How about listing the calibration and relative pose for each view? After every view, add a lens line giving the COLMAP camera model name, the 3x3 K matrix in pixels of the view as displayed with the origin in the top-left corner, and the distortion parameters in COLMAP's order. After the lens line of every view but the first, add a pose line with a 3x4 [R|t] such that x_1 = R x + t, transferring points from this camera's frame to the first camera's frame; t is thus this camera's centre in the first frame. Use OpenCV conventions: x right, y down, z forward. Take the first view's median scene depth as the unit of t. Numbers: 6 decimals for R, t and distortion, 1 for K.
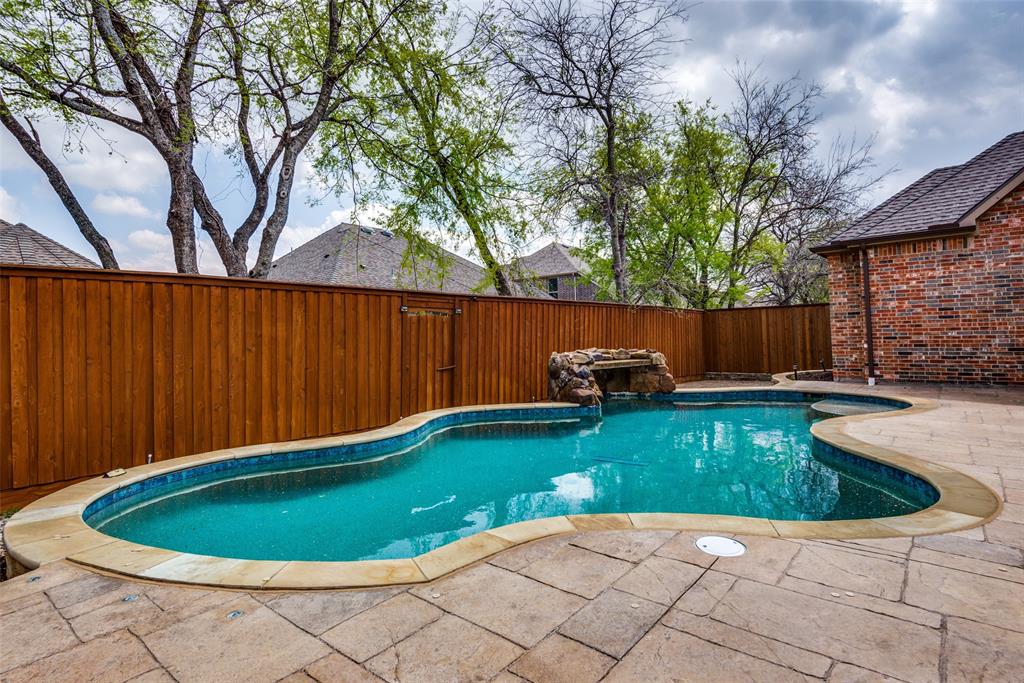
lens RADIAL K [[530.8, 0, 512.0], [0, 530.8, 341.5], [0, 0, 1]] dist [0.001401, 0.000081]
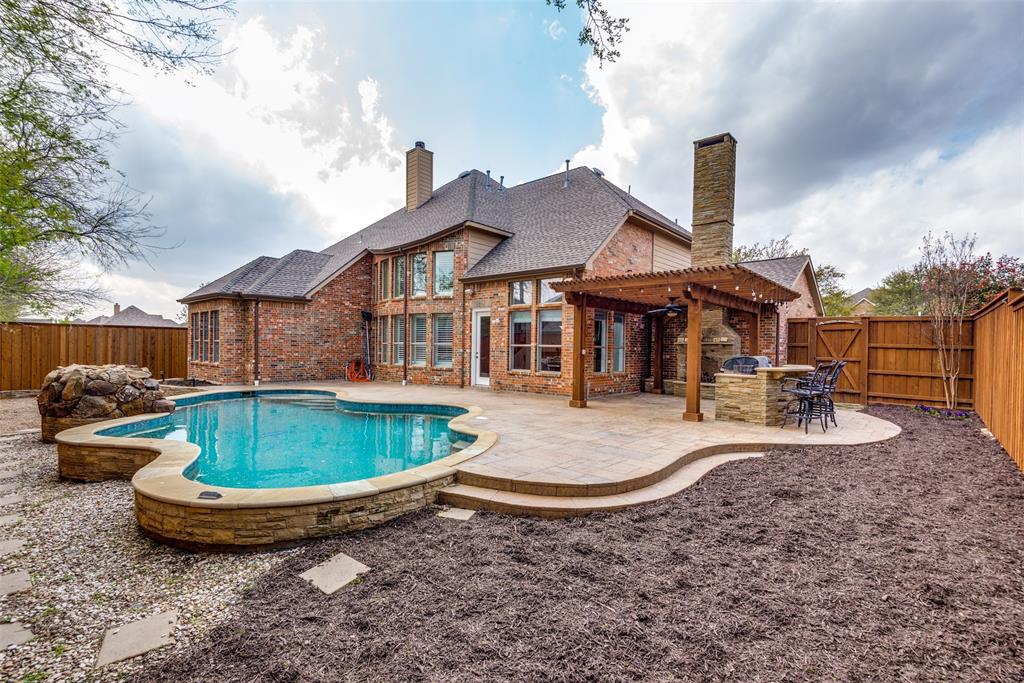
lens RADIAL K [[466.8, 0, 502.0], [0, 466.8, 346.2], [0, 0, 1]] dist [-0.001340, -0.000602]
pose [[0.036920, 0.028131, 0.998922, -0.726317], [-0.005070, 0.999596, -0.027962, -0.001247], [-0.999305, -0.004032, 0.037048, 0.203498]]
